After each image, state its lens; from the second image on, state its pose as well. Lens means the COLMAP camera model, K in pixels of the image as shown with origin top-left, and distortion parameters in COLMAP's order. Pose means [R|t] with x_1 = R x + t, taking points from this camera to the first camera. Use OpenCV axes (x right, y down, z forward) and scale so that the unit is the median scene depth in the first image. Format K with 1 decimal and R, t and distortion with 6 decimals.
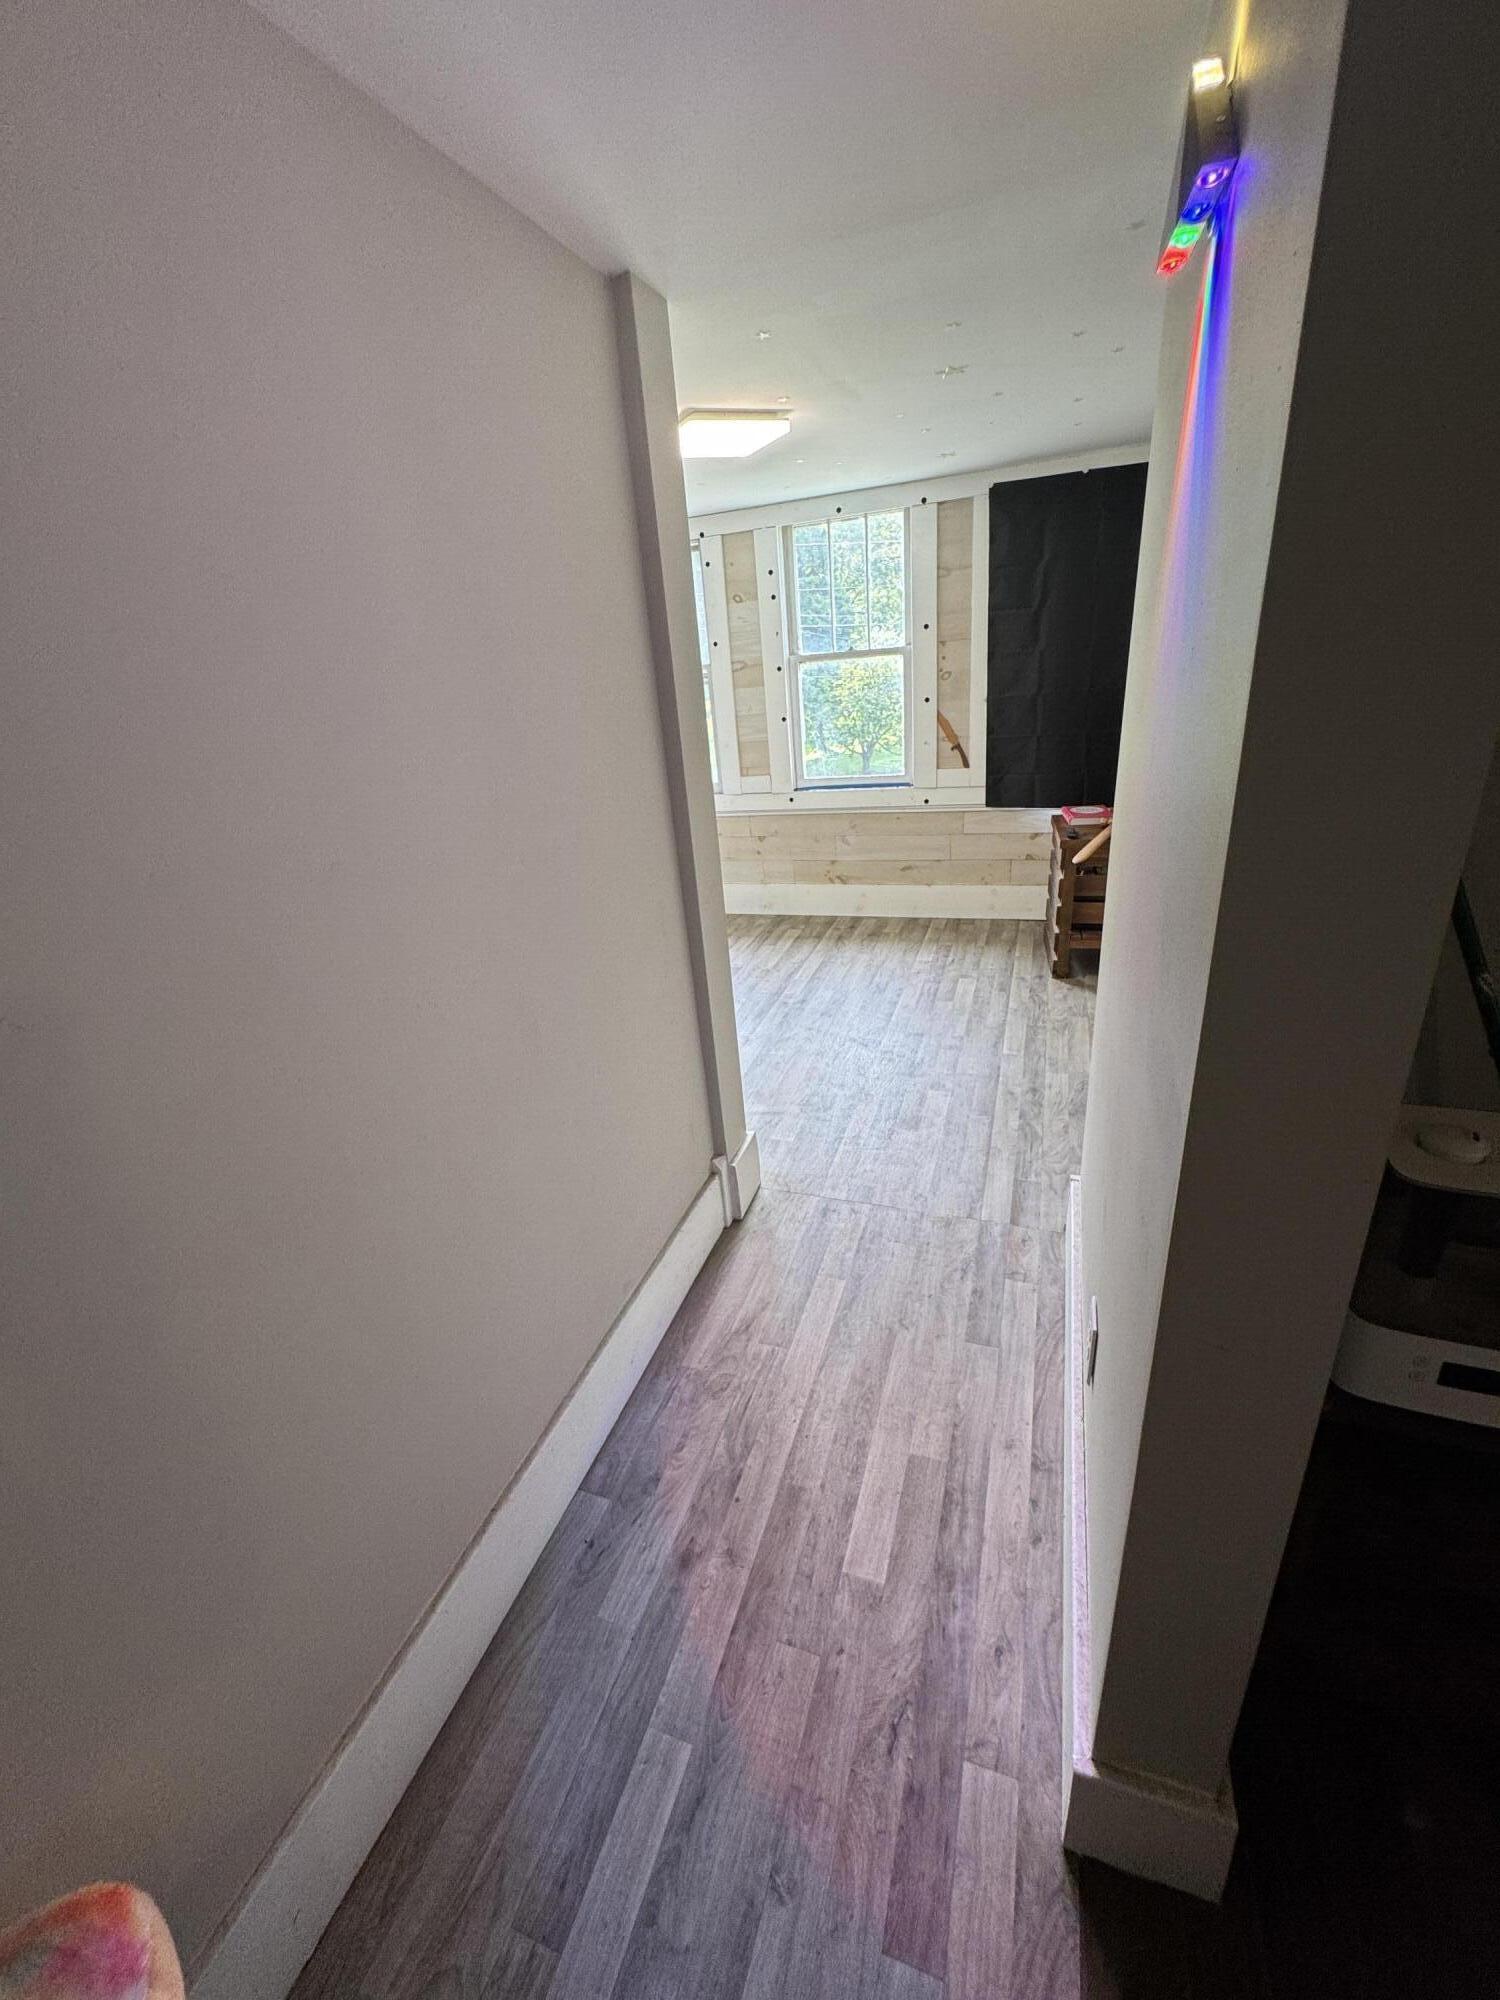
lens RADIAL K [[803.8, 0, 747.0], [0, 803.8, 997.8], [0, 0, 1]] dist [-0.004299, 0.001103]
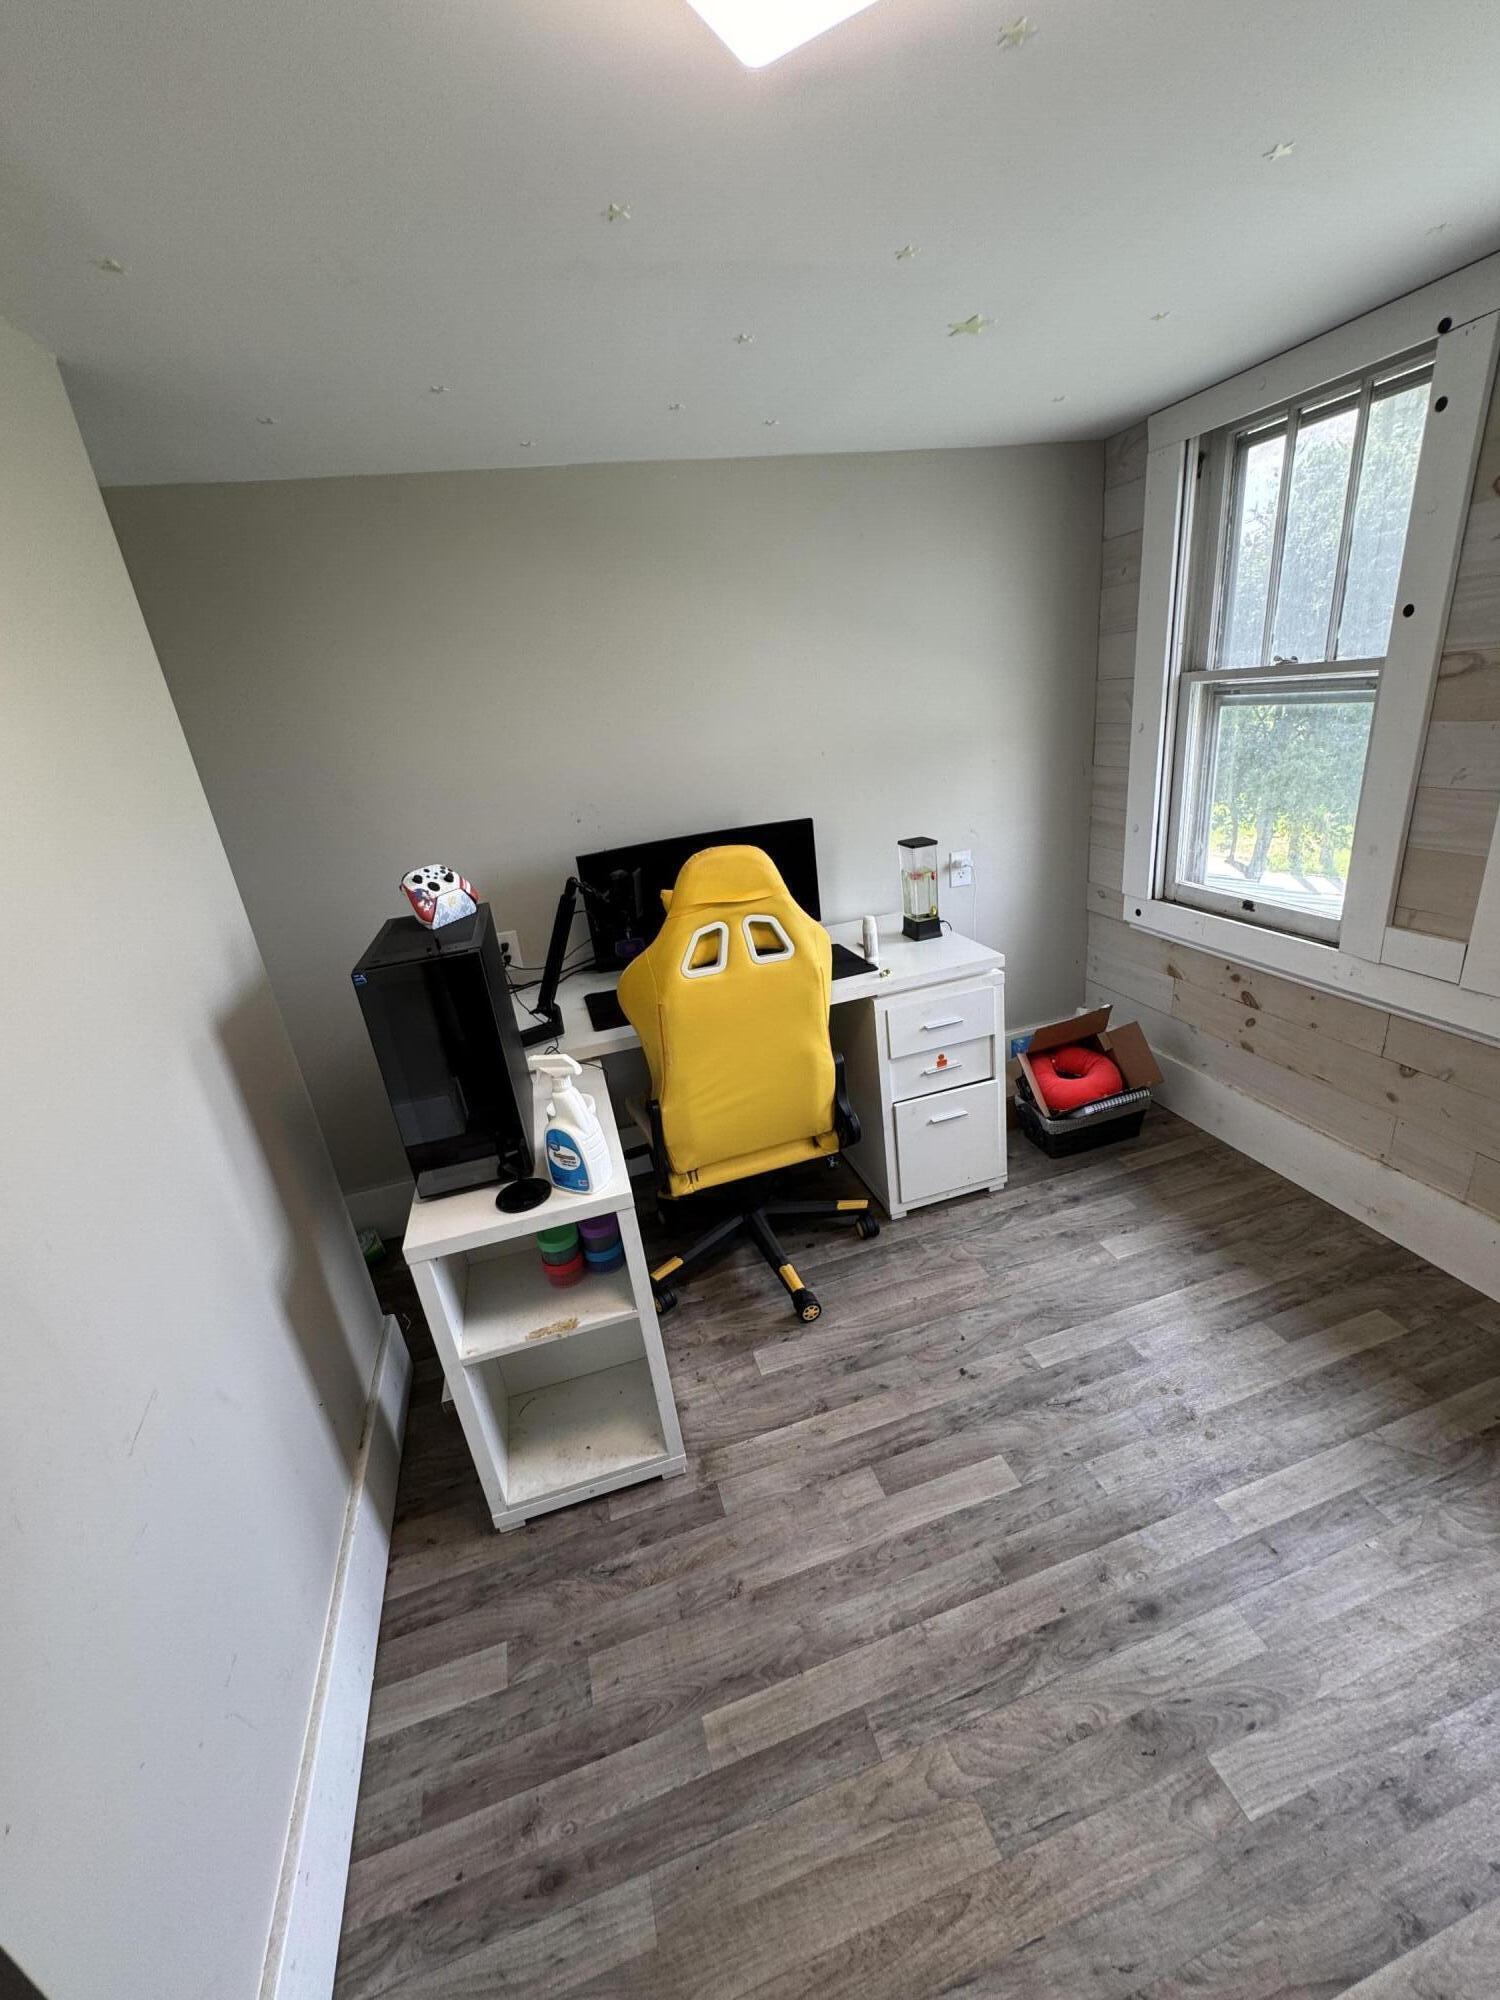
lens RADIAL K [[803.8, 0, 751.9], [0, 803.8, 1000.4], [0, 0, 1]] dist [-0.004299, 0.001103]
pose [[0.591685, 0.306576, -0.745600, 0.126939], [-0.261291, 0.947871, 0.182394, -0.238539], [0.762651, 0.086899, 0.640947, 0.499410]]
